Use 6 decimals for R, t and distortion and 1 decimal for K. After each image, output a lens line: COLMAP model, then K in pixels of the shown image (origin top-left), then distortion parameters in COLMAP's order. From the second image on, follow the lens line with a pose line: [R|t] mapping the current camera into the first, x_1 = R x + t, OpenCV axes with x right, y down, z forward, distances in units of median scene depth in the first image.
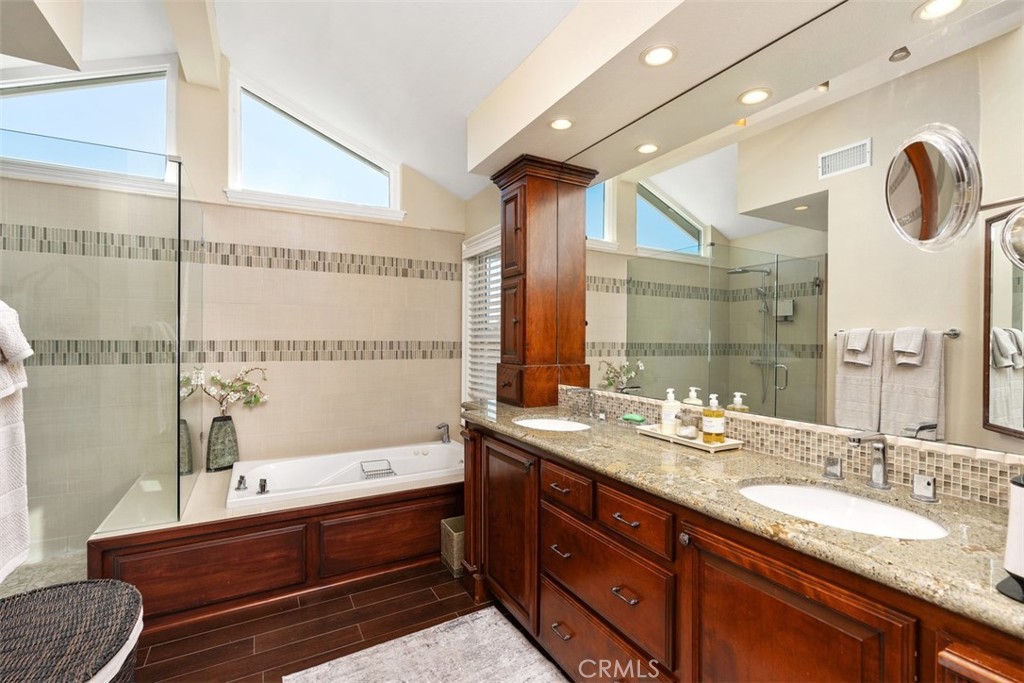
lens RADIAL K [[464.5, 0, 512.3], [0, 464.5, 341.4], [0, 0, 1]] dist [-0.004007, -0.000090]
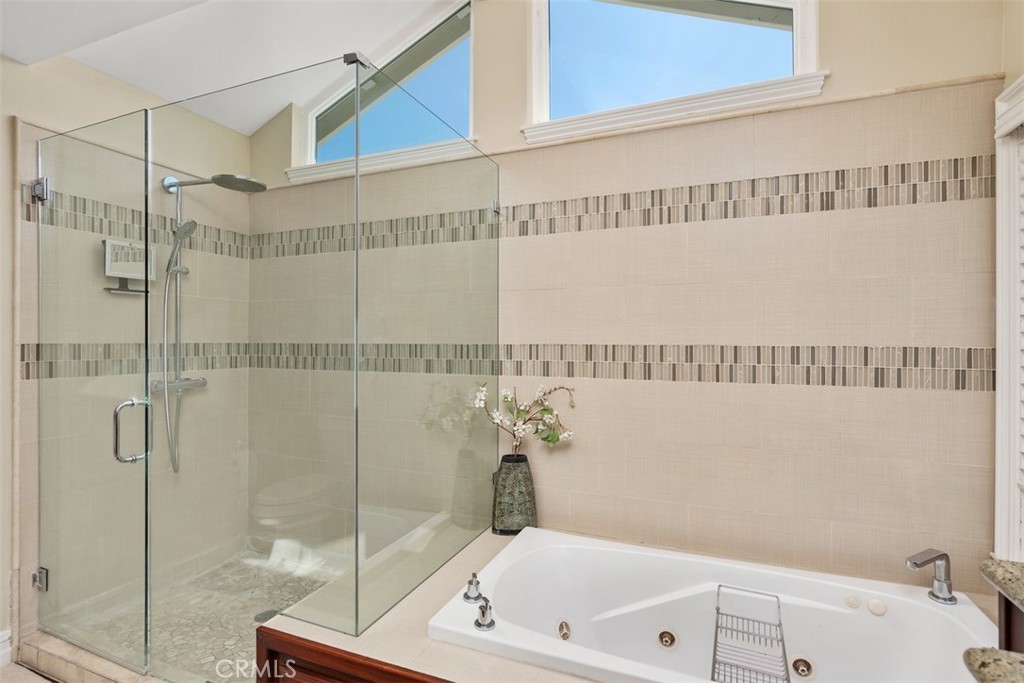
lens RADIAL K [[522.8, 0, 508.1], [0, 522.8, 338.3], [0, 0, 1]] dist [0.001058, -0.000183]
pose [[0.618895, -0.008071, -0.785432, -0.018846], [-0.003780, 0.999905, -0.013253, -0.000848], [0.785464, 0.011171, 0.618806, 0.479009]]
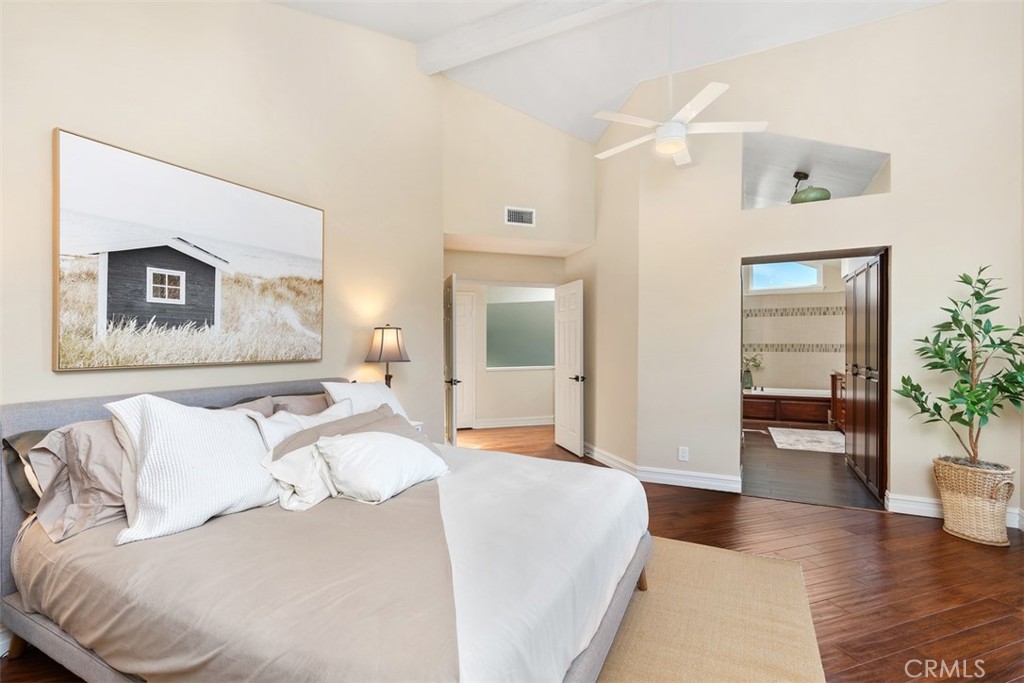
lens RADIAL K [[464.5, 0, 515.8], [0, 464.5, 344.2], [0, 0, 1]] dist [-0.004007, -0.000090]
pose [[0.566133, -0.006030, -0.824292, 0.869225], [-0.002293, 0.999958, -0.008891, 0.026546], [0.824311, 0.006924, 0.566096, -1.686129]]
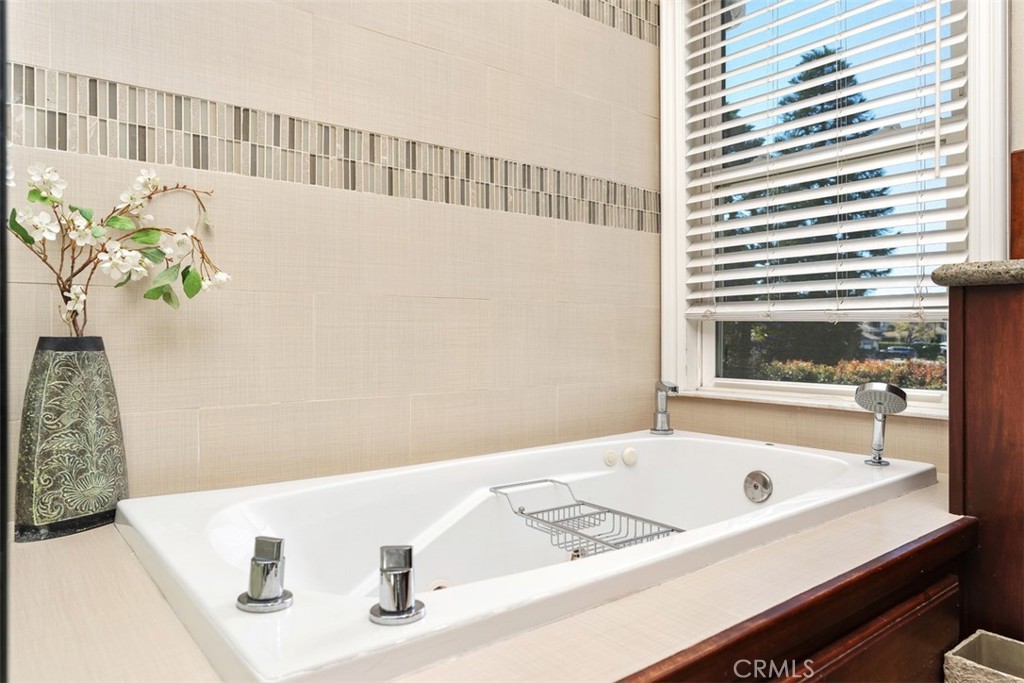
lens RADIAL K [[670.8, 0, 511.4], [0, 670.8, 335.3], [0, 0, 1]] dist [-0.006163, 0.005575]
pose [[0.986142, -0.006466, 0.165778, -0.407363], [0.007129, 0.999969, -0.003404, 0.155333], [-0.165751, 0.004539, 0.986157, 0.530545]]
